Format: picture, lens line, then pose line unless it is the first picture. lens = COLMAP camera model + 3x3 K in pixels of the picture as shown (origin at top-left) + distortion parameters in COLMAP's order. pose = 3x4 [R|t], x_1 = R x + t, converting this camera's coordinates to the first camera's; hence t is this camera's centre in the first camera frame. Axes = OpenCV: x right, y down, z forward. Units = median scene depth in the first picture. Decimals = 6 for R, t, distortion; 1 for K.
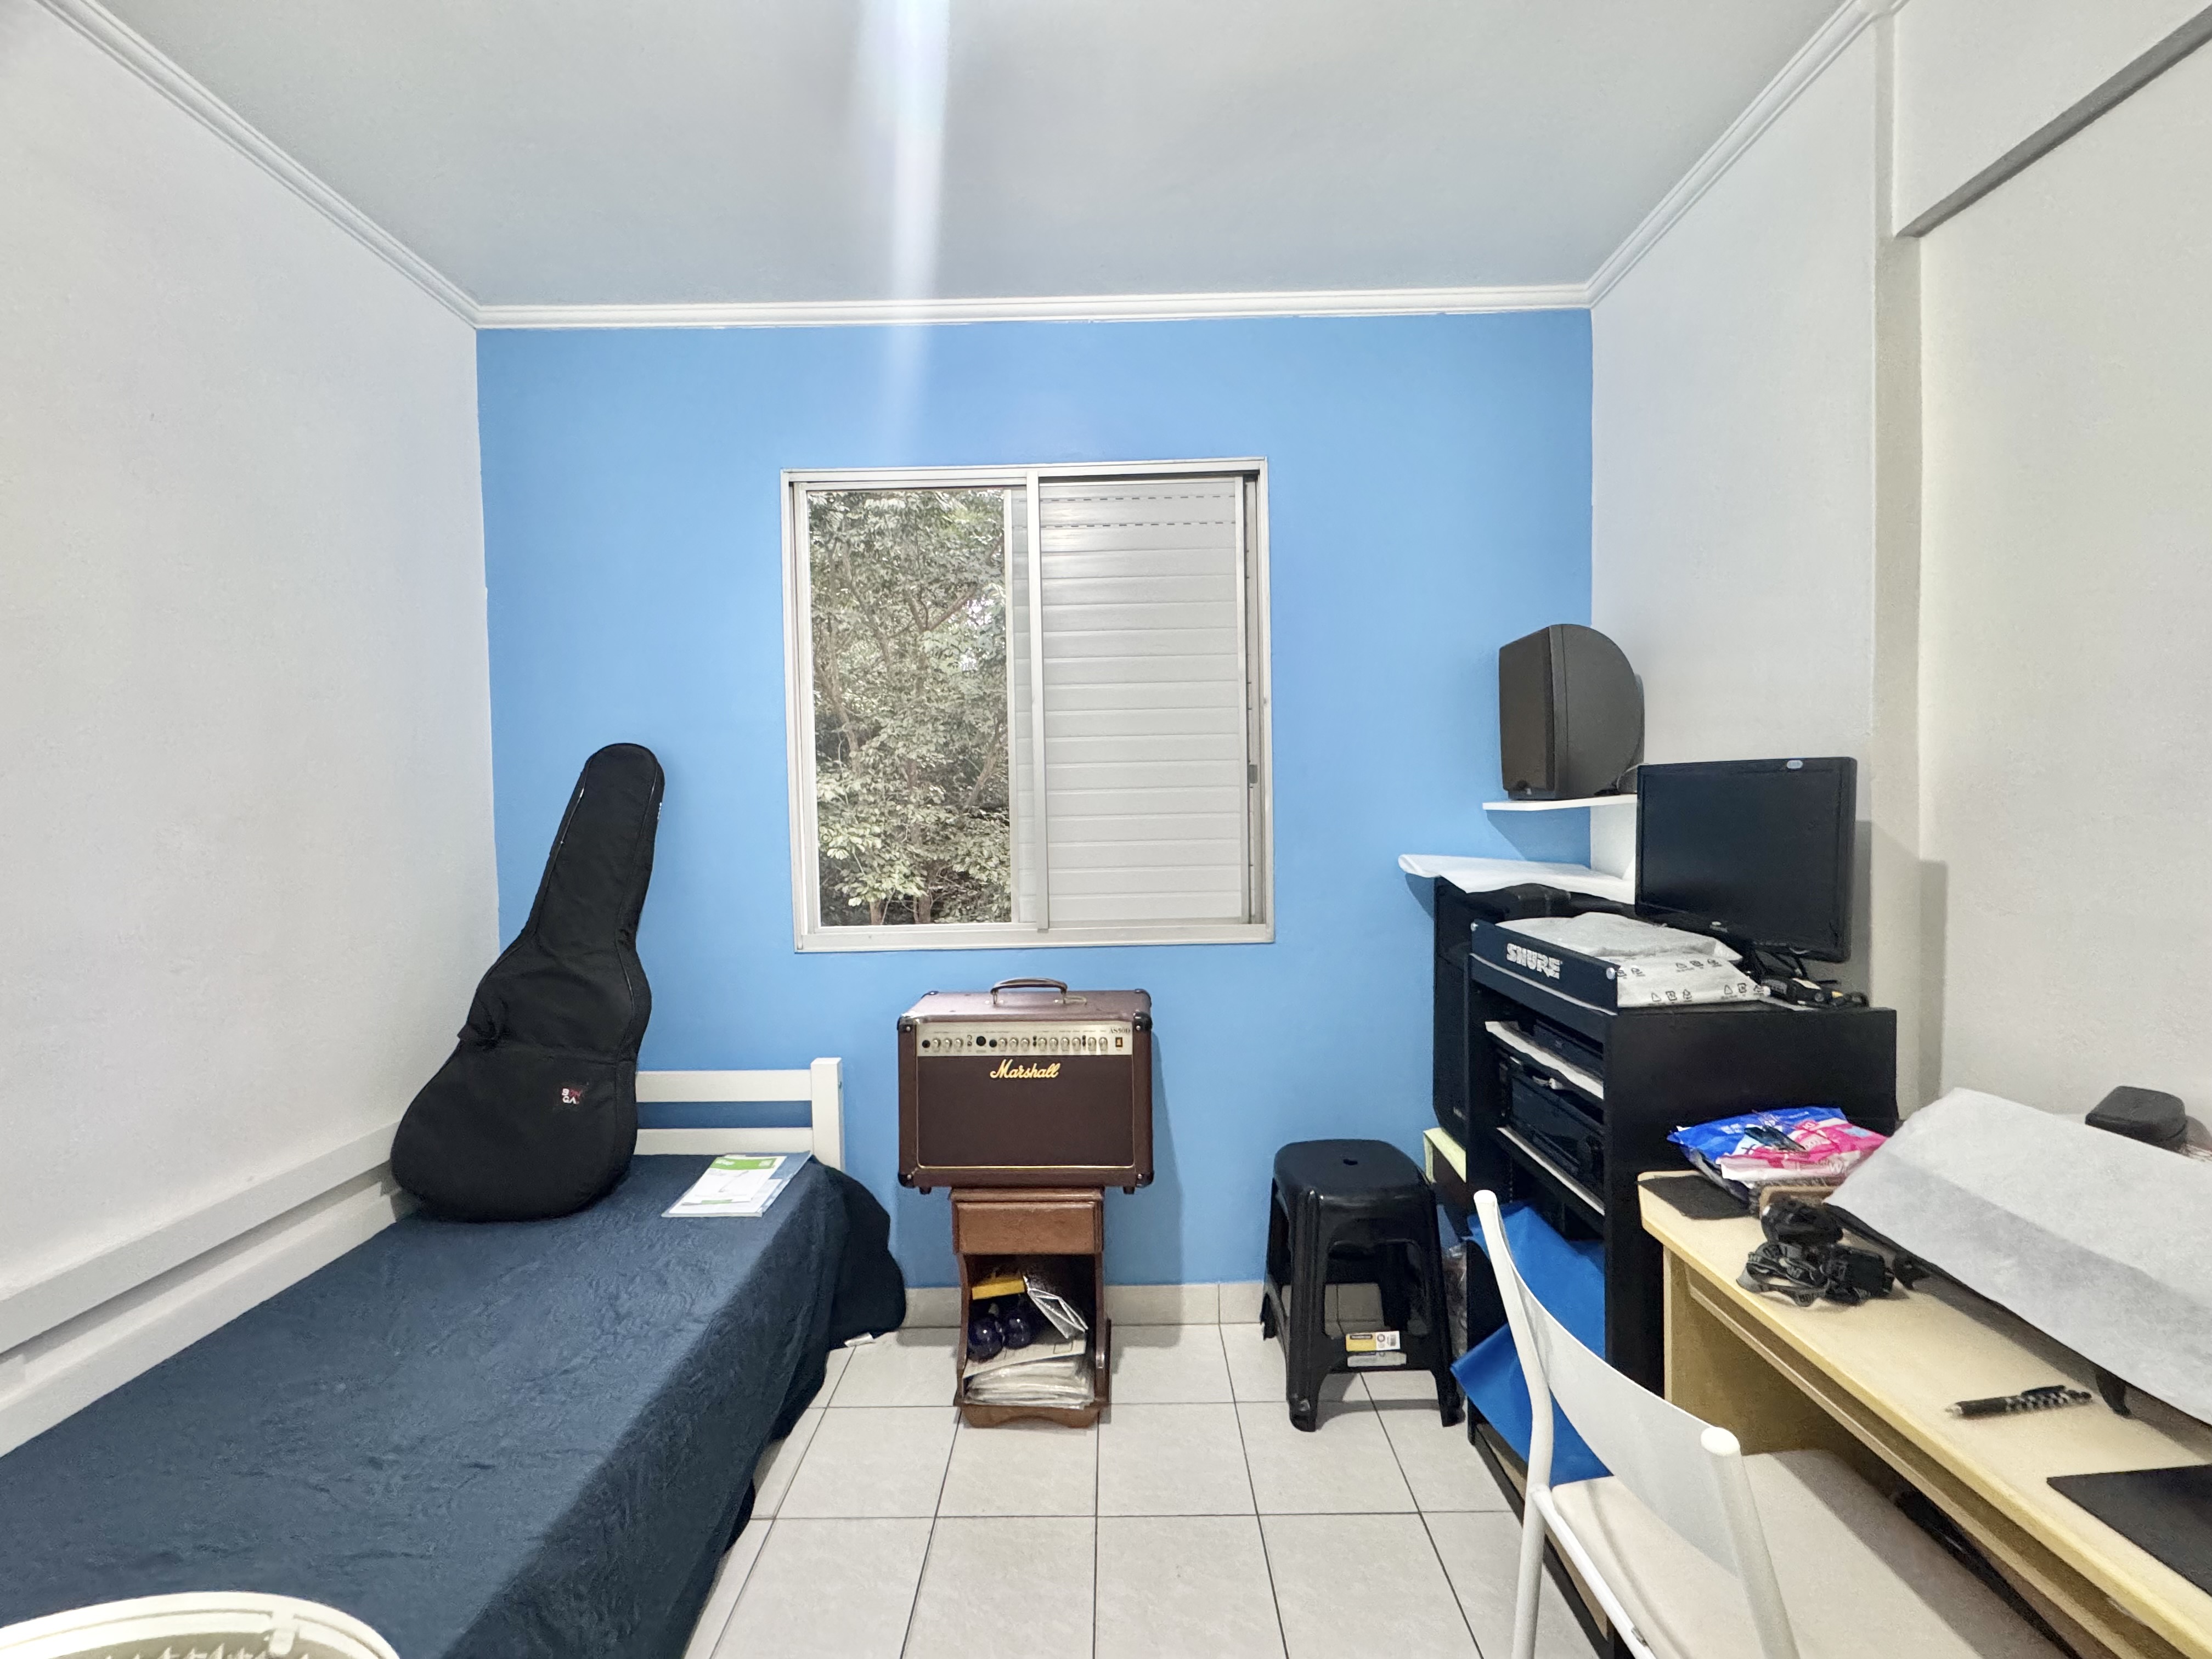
lens RADIAL K [[879.1, 0, 1108.7], [0, 879.1, 824.0], [0, 0, 1]] dist [-0.002513, 0.000623]
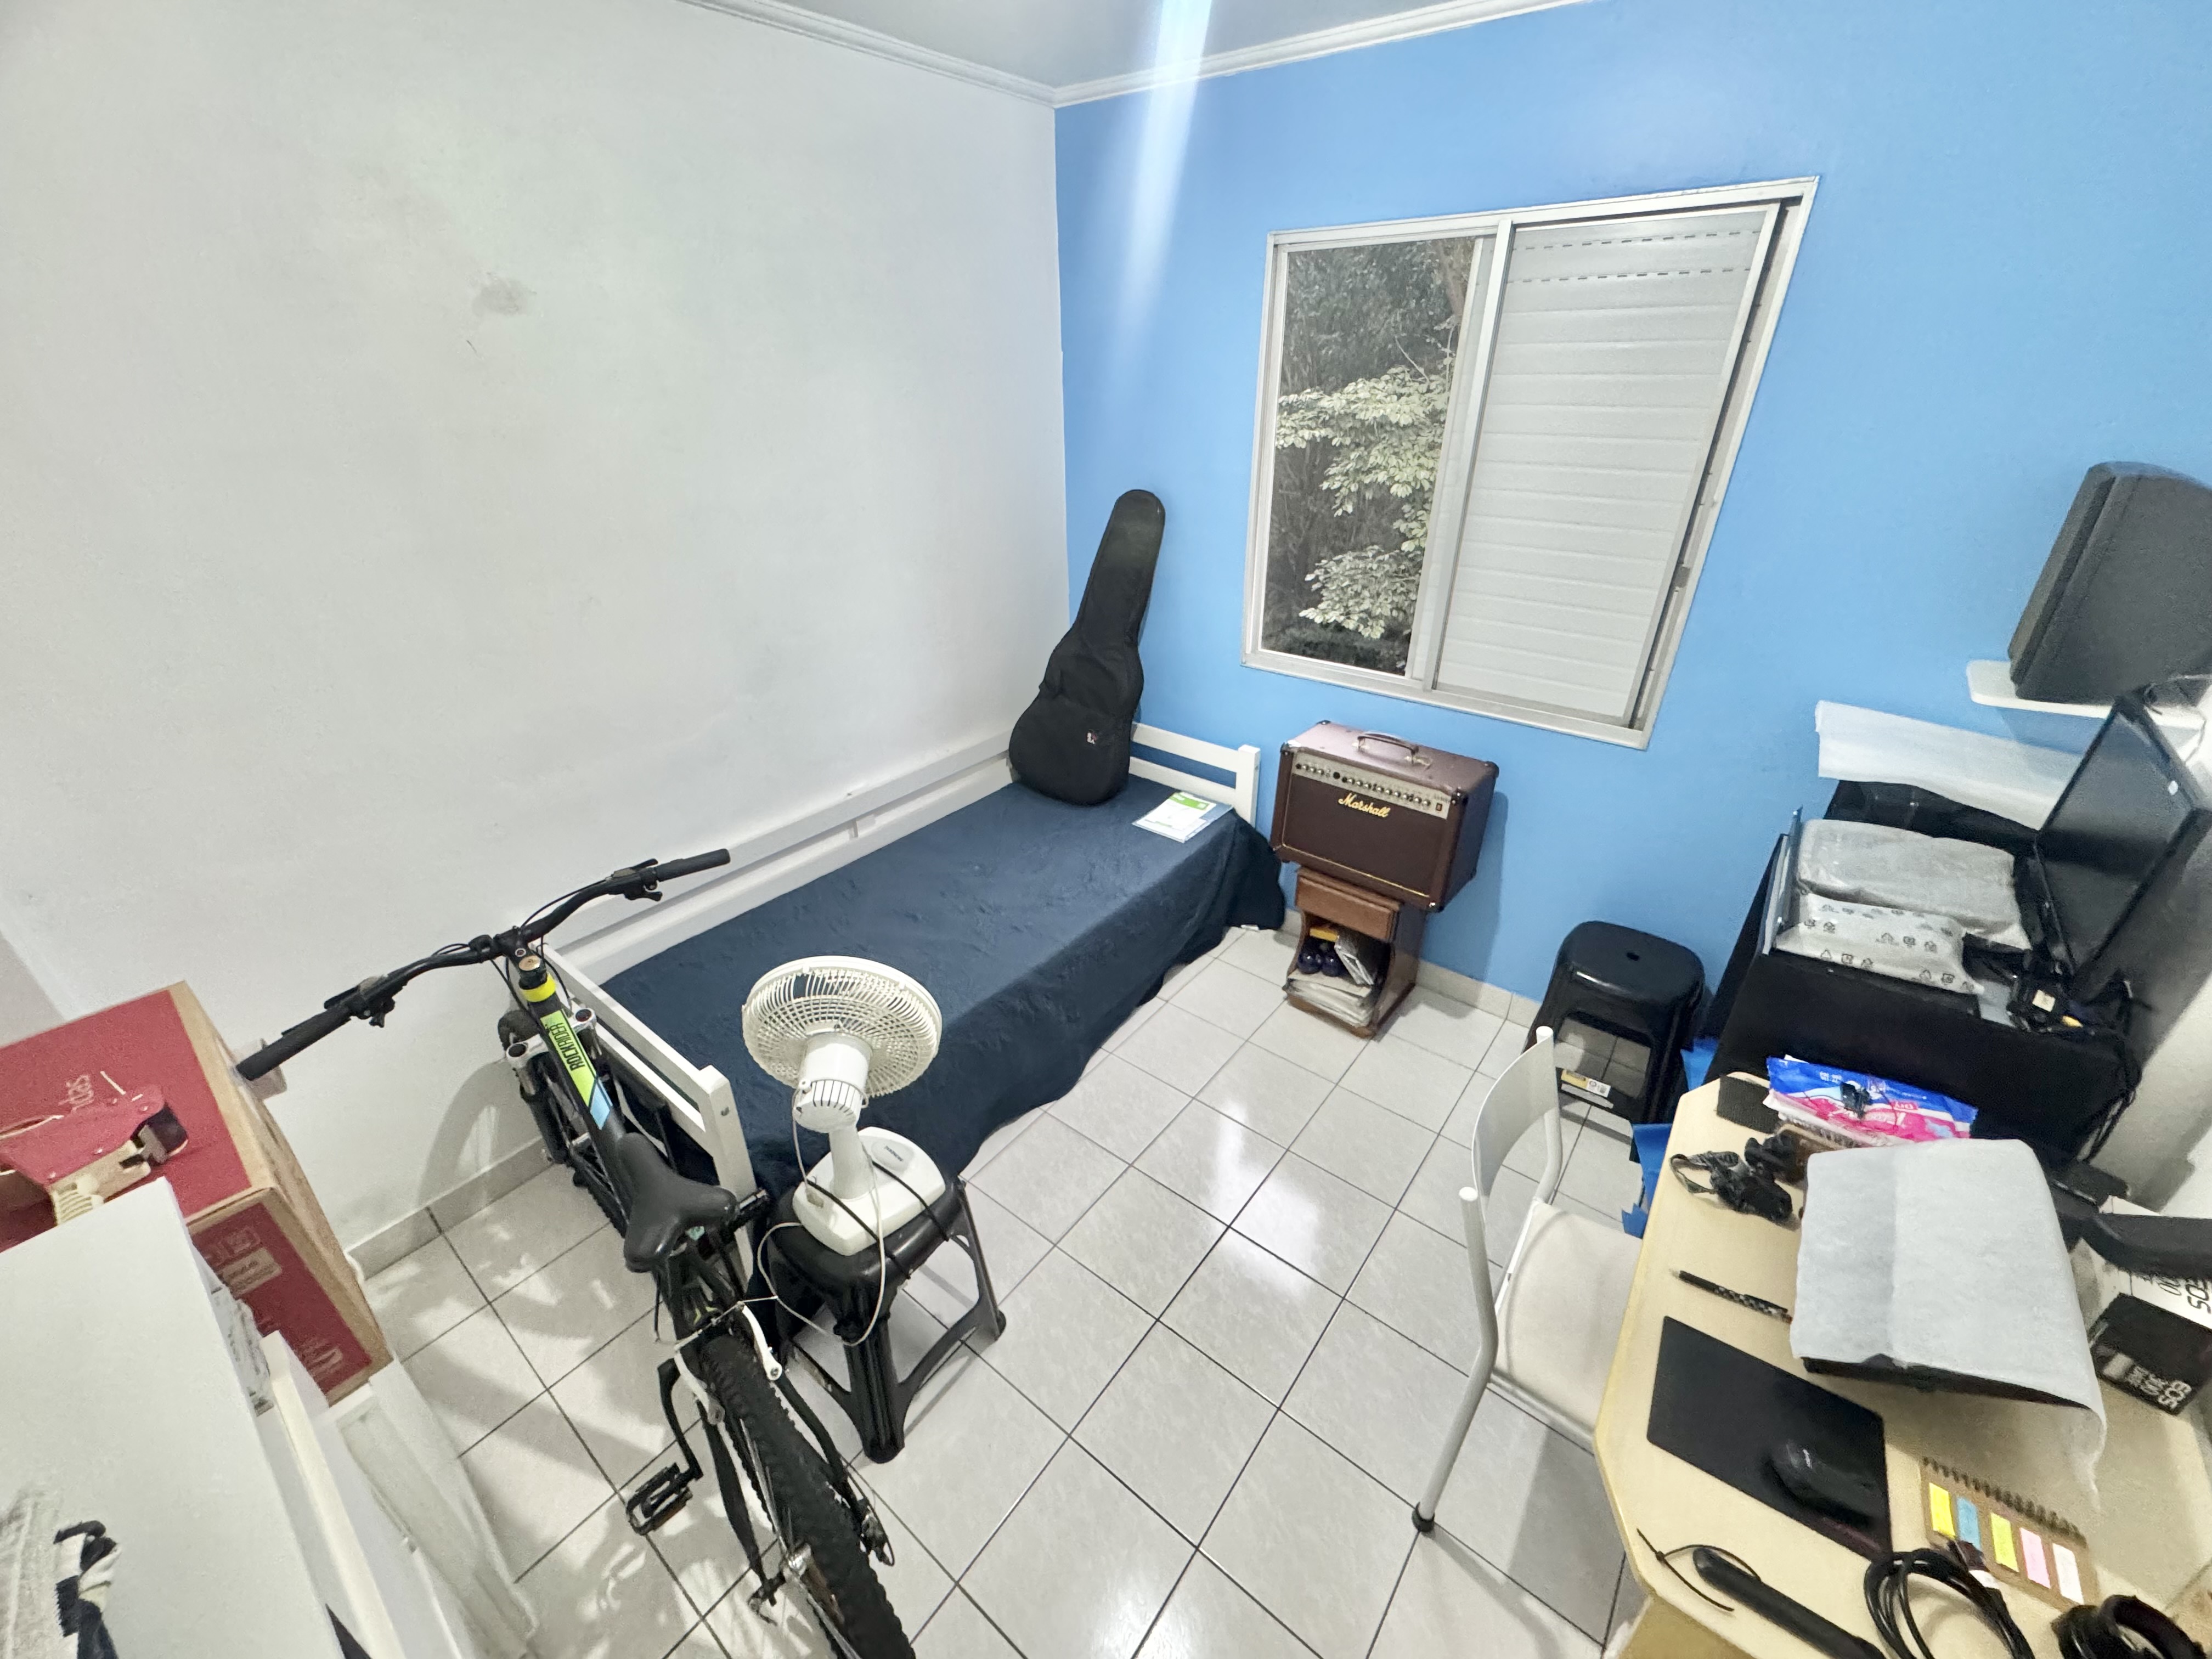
lens RADIAL K [[879.1, 0, 1109.0], [0, 879.1, 829.5], [0, 0, 1]] dist [-0.002513, 0.000623]
pose [[0.789125, 0.302599, -0.534523, 0.312513], [-0.025727, 0.885750, 0.463450, -0.281723], [0.613693, -0.351968, 0.706752, -0.167225]]
